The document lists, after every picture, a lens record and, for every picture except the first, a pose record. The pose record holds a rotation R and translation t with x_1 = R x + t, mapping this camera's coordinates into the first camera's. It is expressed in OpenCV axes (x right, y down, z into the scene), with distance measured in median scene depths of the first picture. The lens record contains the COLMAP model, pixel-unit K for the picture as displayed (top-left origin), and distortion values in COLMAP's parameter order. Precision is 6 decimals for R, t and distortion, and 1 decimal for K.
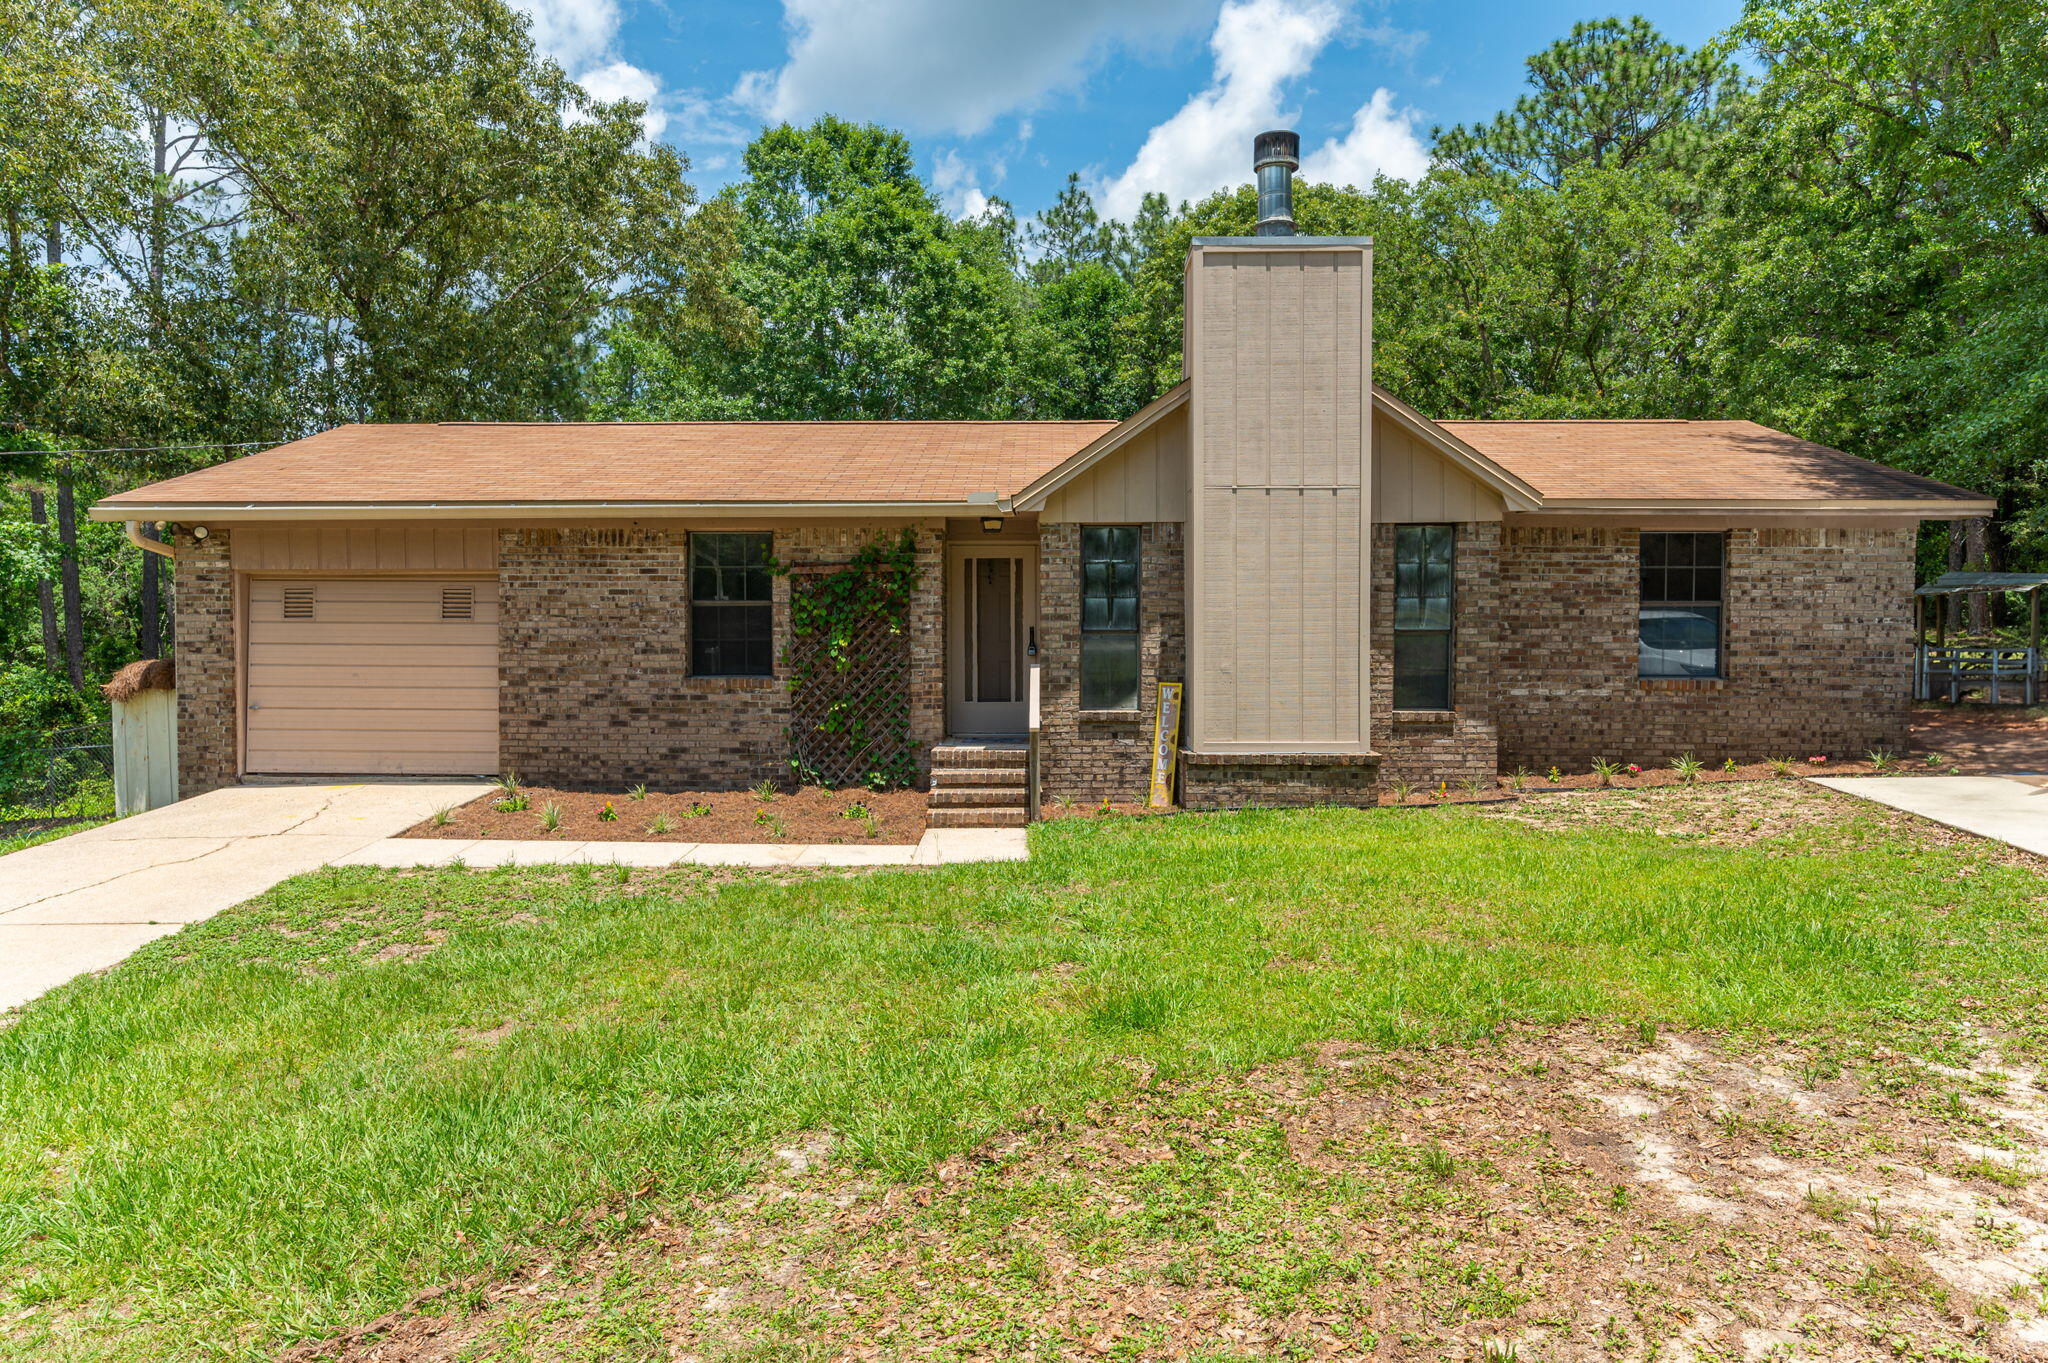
lens RADIAL K [[1133.9, 0, 1021.5], [0, 1133.9, 657.0], [0, 0, 1]] dist [-0.001346, -0.000167]
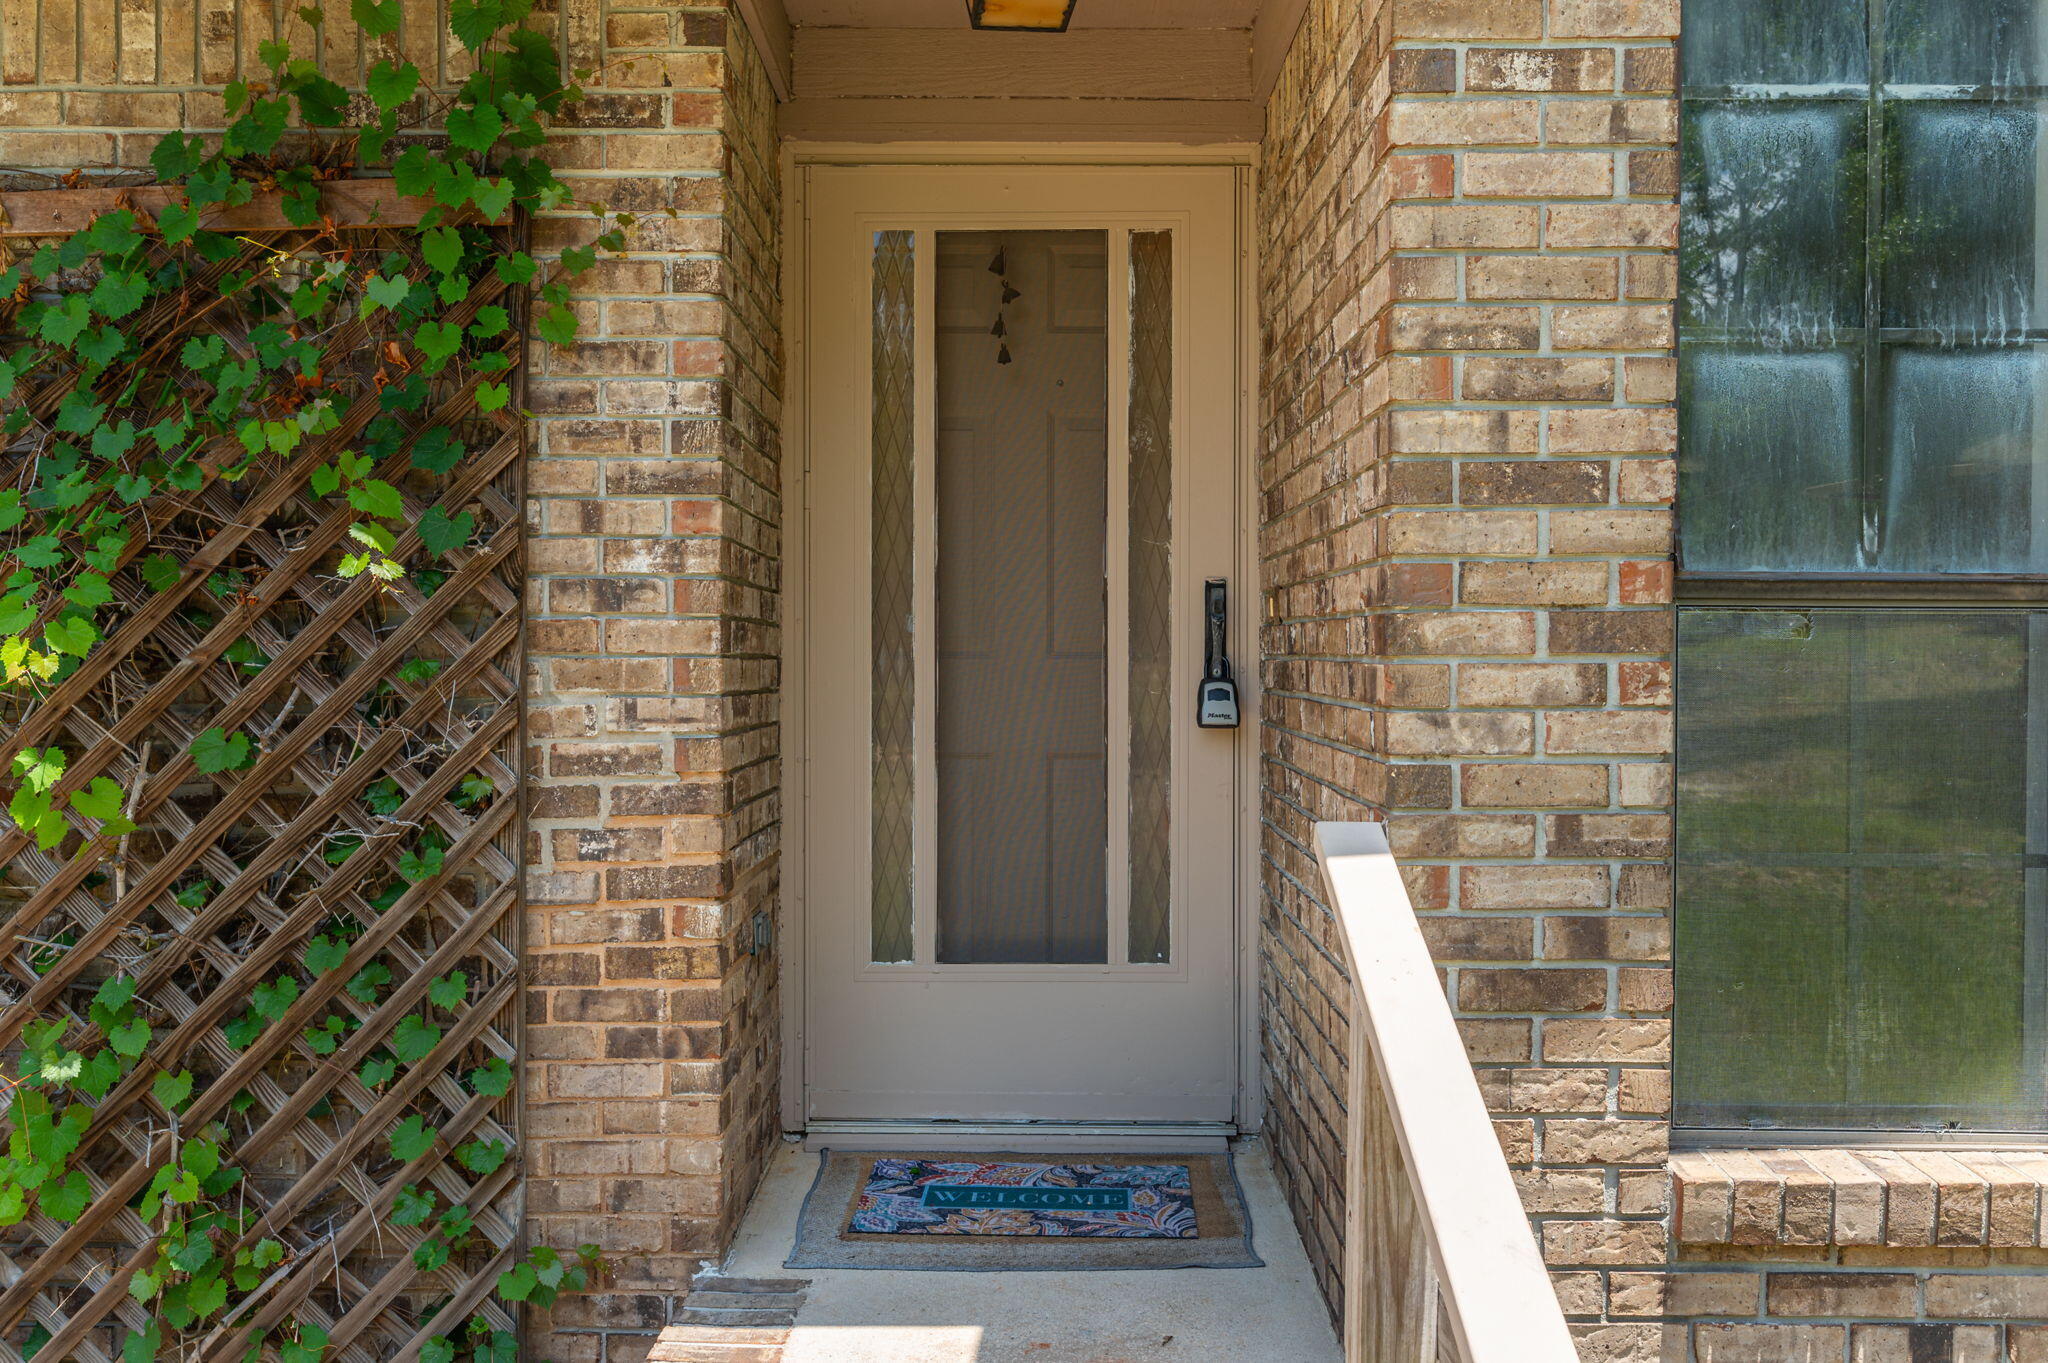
lens RADIAL K [[1133.9, 0, 1021.5], [0, 1133.9, 657.0], [0, 0, 1]] dist [-0.001346, -0.000167]
pose [[0.999700, 0.004780, 0.024016, -0.029983], [-0.004502, 0.999922, -0.011638, -0.011497], [-0.024070, 0.011526, 0.999644, 0.832754]]
